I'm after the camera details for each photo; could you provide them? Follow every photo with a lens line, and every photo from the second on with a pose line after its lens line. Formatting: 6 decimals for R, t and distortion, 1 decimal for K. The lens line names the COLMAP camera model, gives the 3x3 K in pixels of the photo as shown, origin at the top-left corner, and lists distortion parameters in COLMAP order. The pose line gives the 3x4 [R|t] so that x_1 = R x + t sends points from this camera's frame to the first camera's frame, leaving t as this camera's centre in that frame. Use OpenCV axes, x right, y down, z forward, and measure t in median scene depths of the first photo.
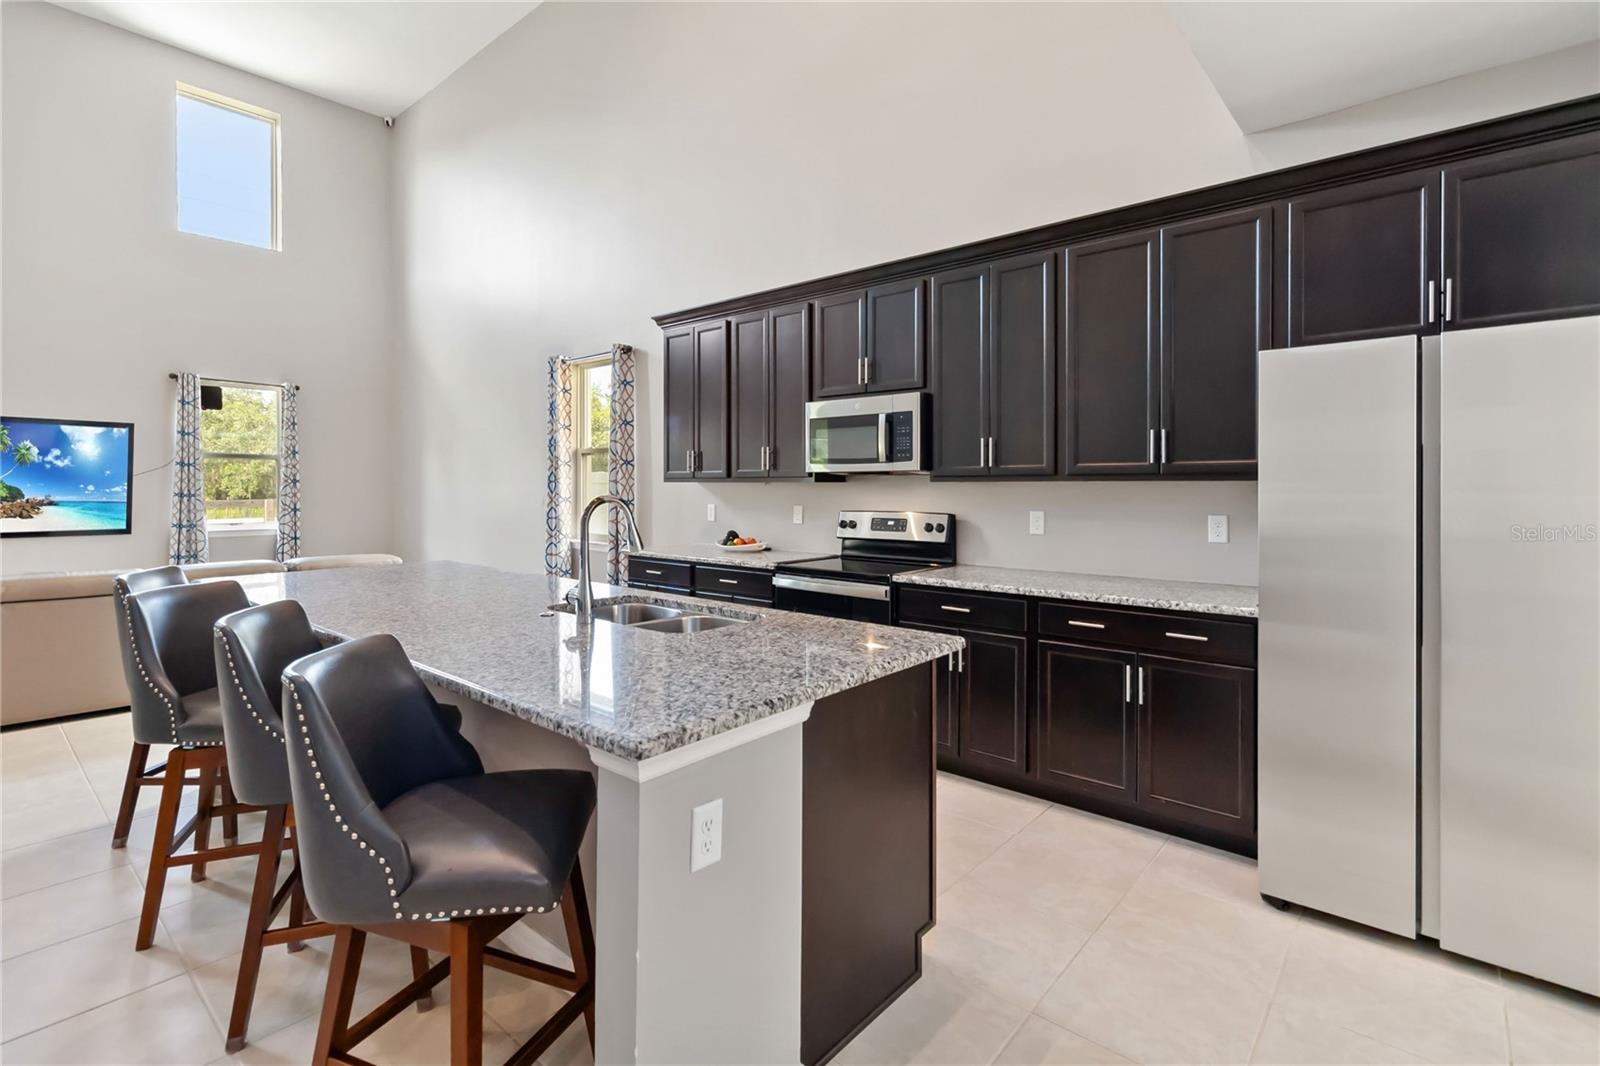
lens RADIAL K [[760.9, 0, 800.9], [0, 760.9, 488.0], [0, 0, 1]] dist [-0.001019, -0.000117]
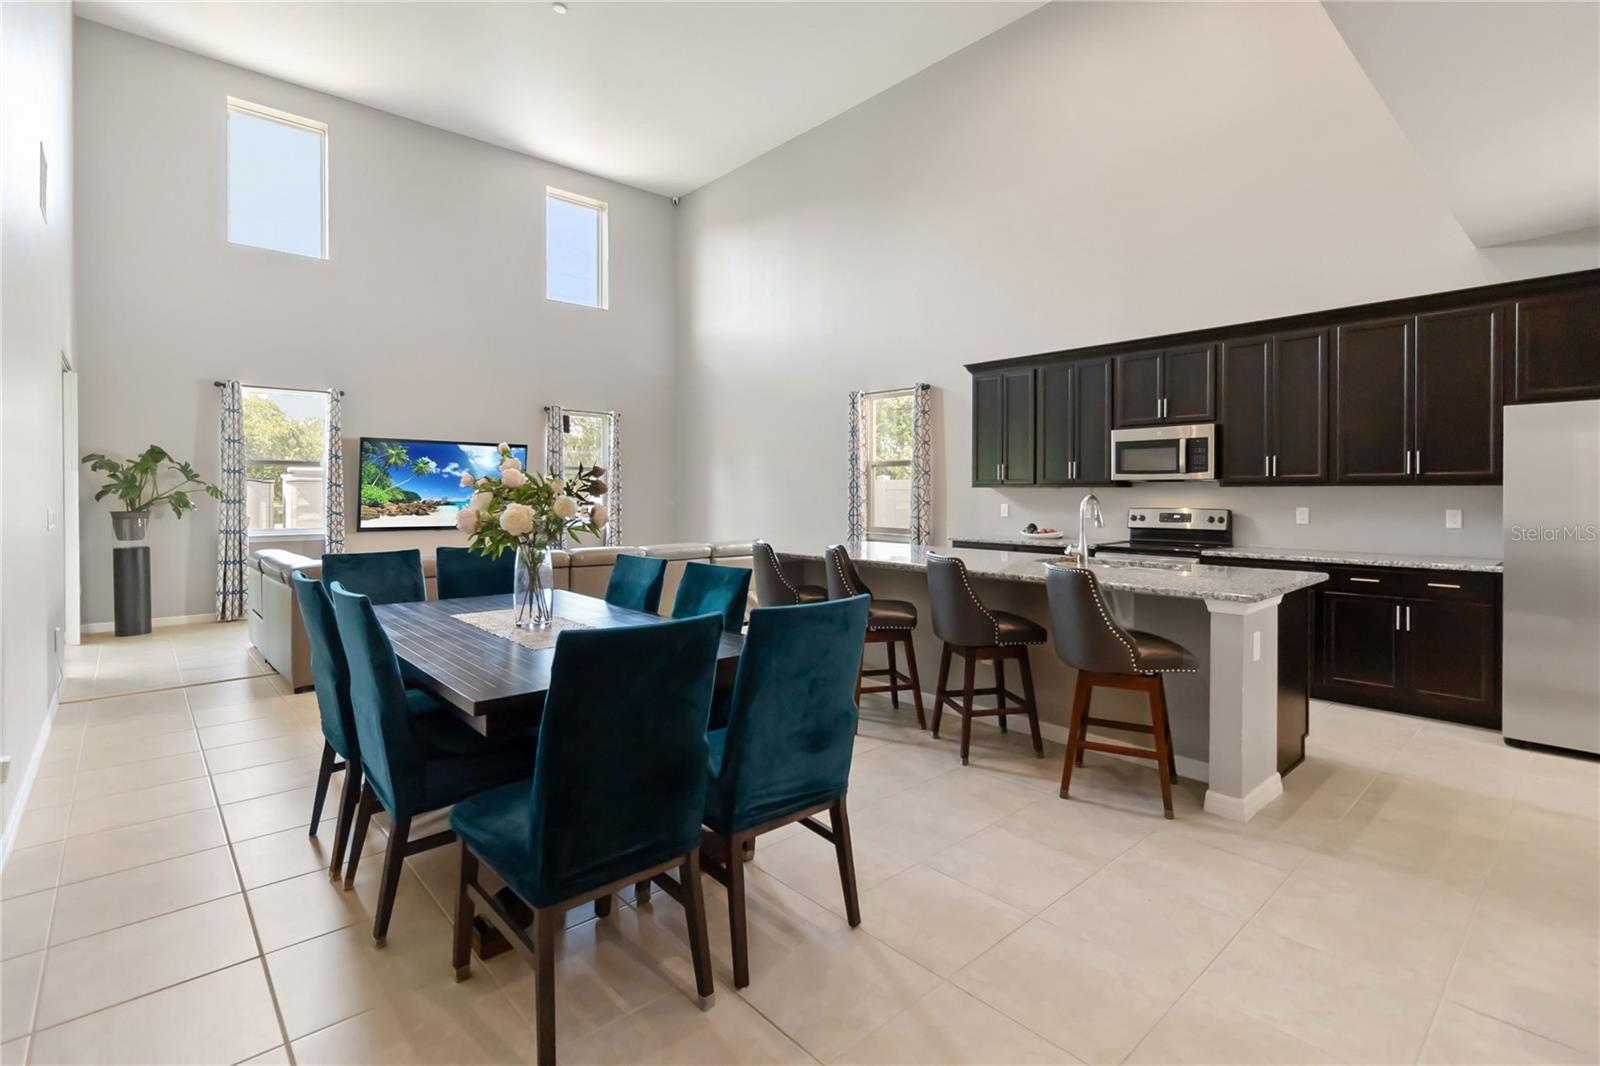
lens RADIAL K [[749.3, 0, 801.5], [0, 749.3, 496.5], [0, 0, 1]] dist [-0.002827, -0.000256]
pose [[0.991844, 0.000958, -0.127451, -0.368259], [-0.000575, 0.999995, 0.003045, 0.005404], [0.127453, -0.002947, 0.991840, -0.418577]]
